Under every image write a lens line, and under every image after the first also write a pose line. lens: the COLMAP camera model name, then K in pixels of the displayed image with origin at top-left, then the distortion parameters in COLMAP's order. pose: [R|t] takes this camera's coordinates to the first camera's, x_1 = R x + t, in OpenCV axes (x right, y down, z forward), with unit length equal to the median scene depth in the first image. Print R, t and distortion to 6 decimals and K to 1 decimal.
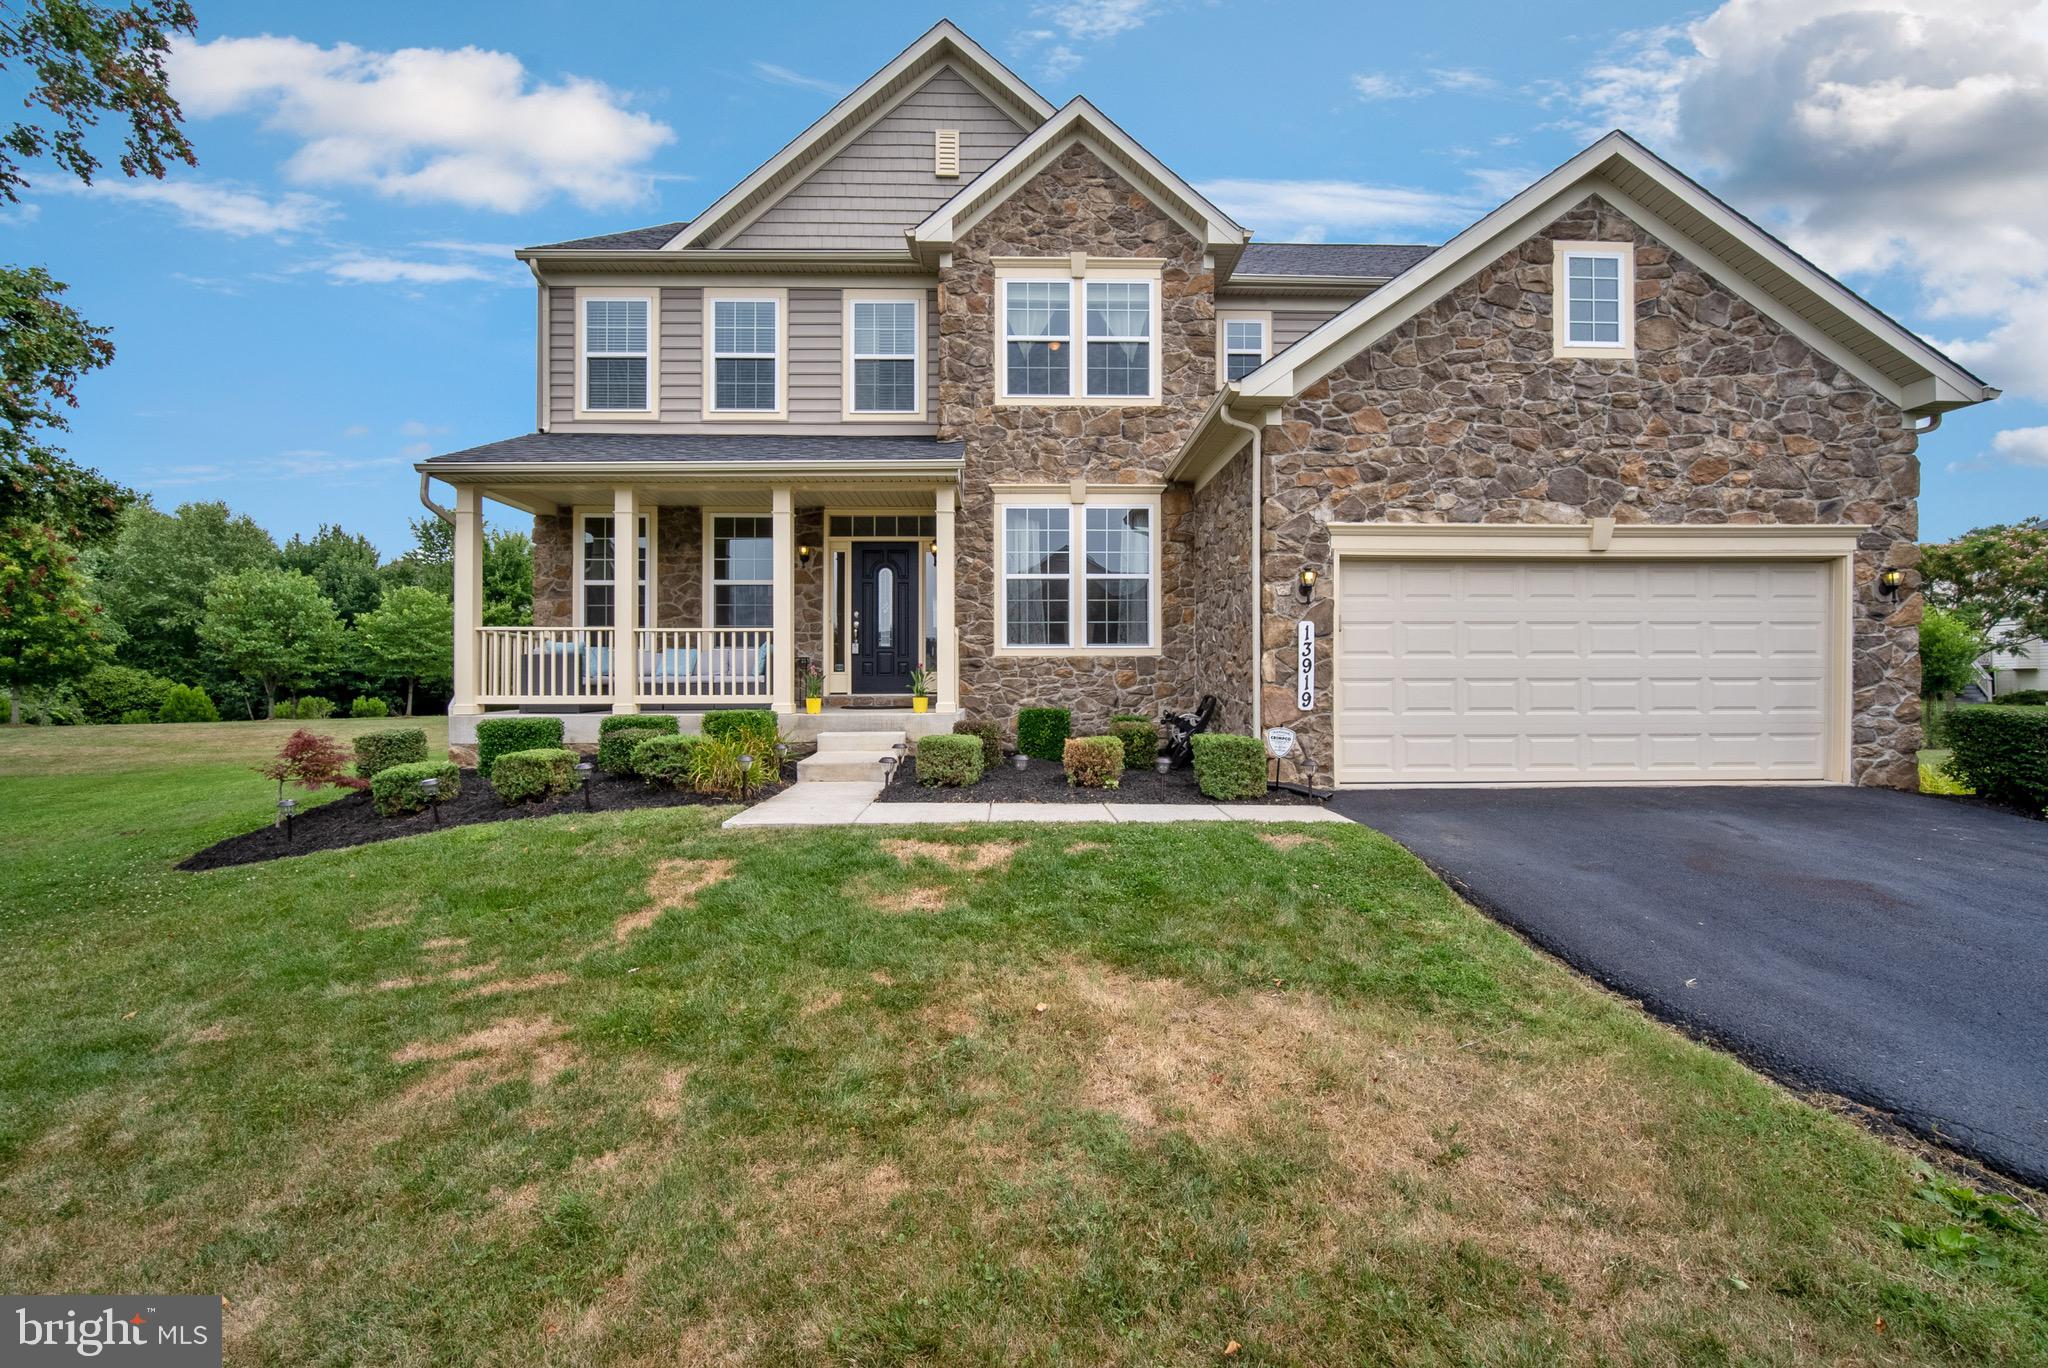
lens RADIAL K [[891.7, 0, 1023.7], [0, 891.7, 680.9], [0, 0, 1]] dist [-0.014261, 0.003716]
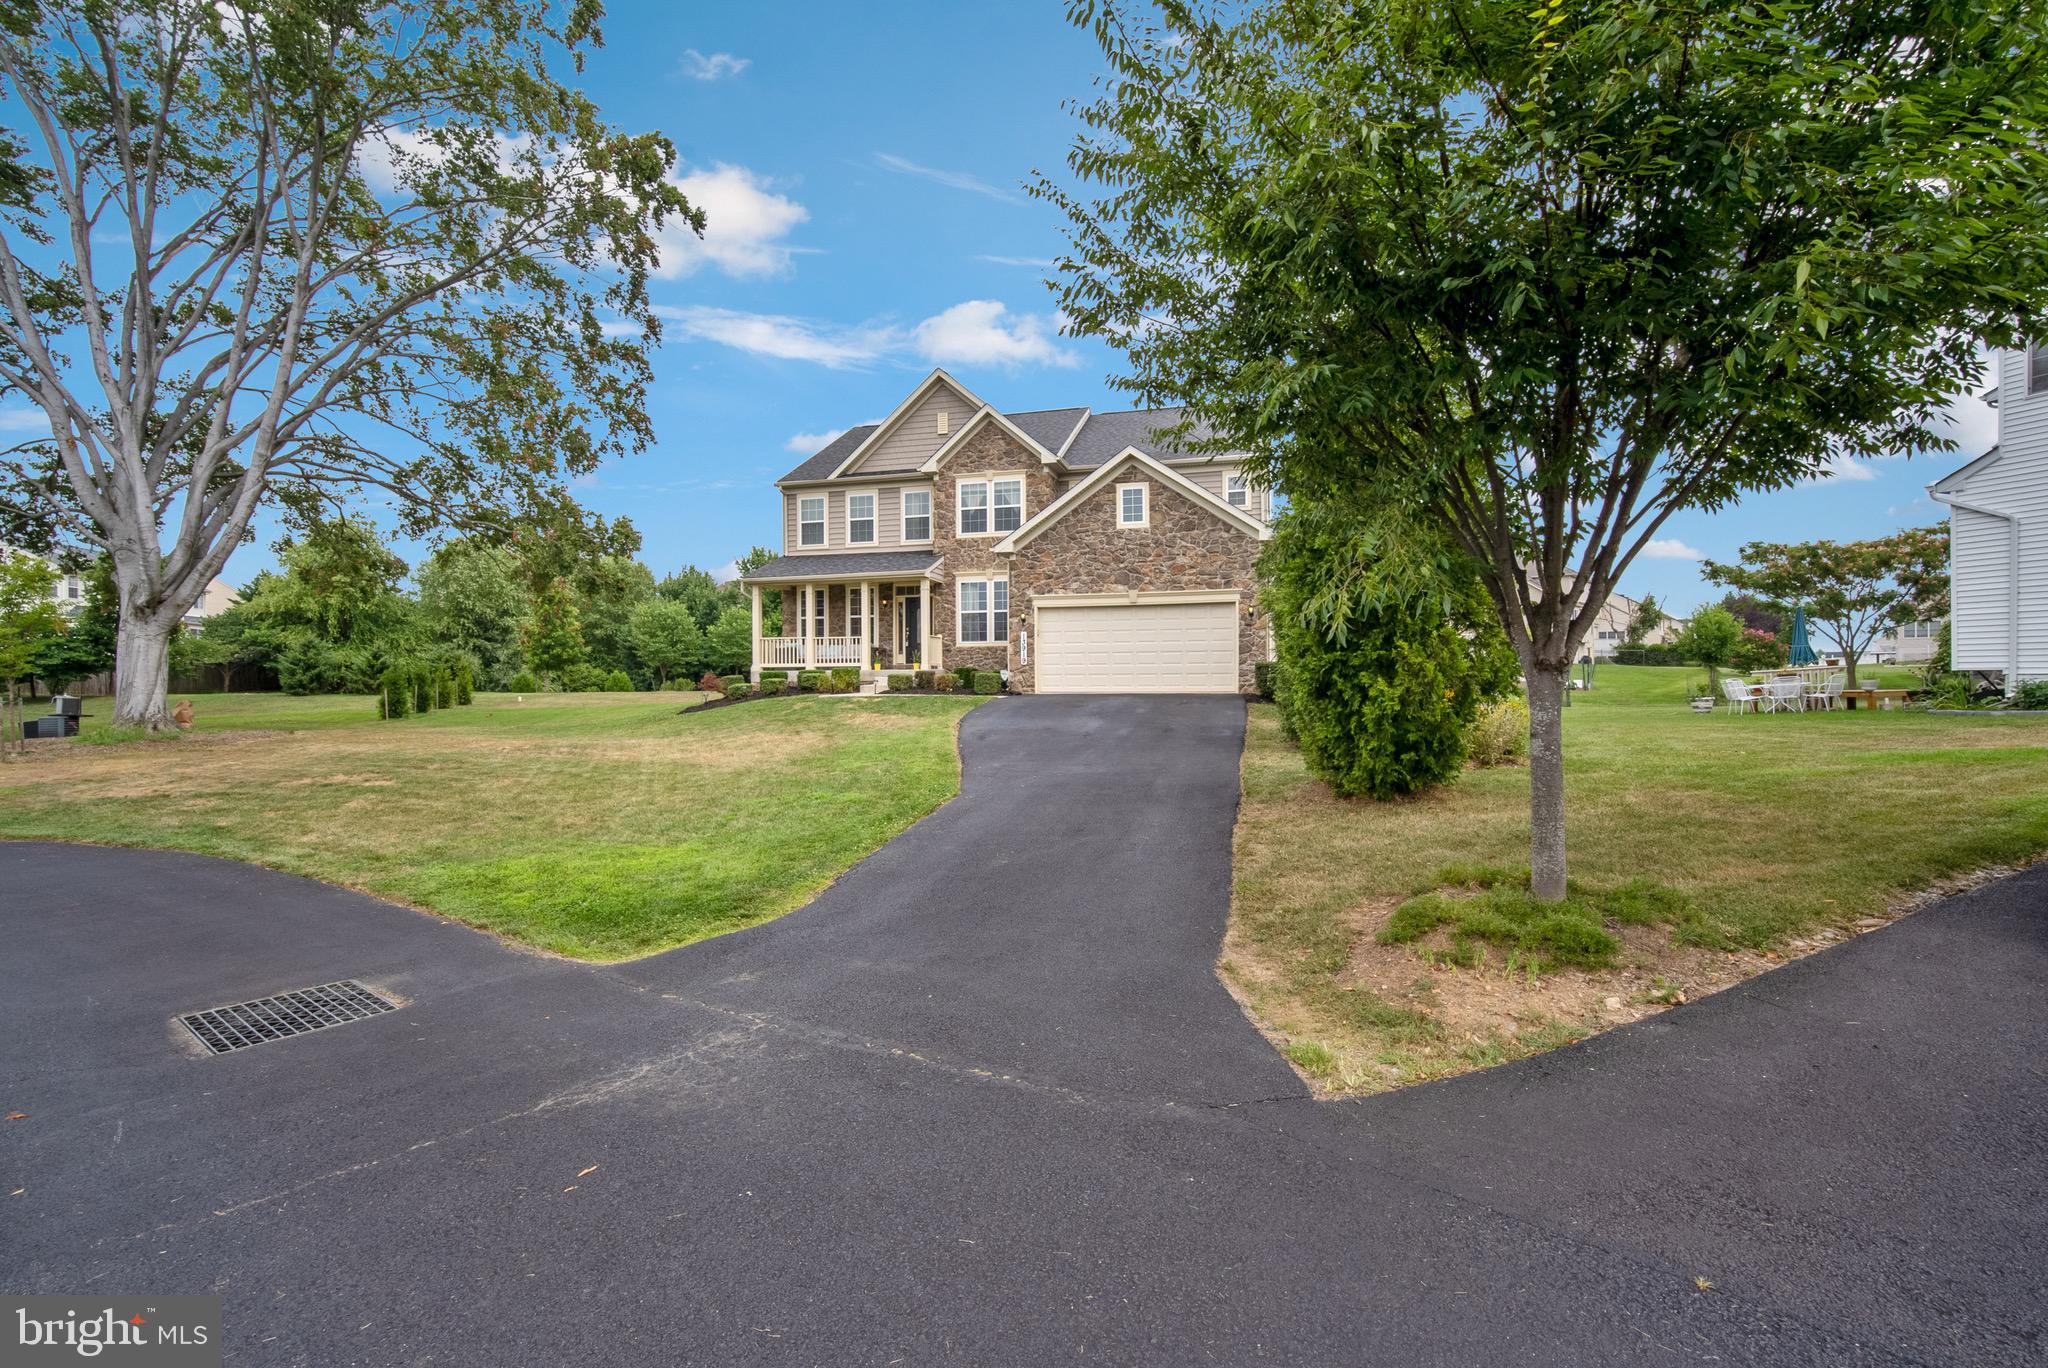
lens RADIAL K [[900.8, 0, 1026.9], [0, 900.8, 681.8], [0, 0, 1]] dist [-0.005892, 0.000034]
pose [[0.957708, -0.002556, -0.287729, 0.813551], [0.005109, 0.999954, 0.008121, 0.045687], [0.287695, -0.009248, 0.957677, -1.190451]]
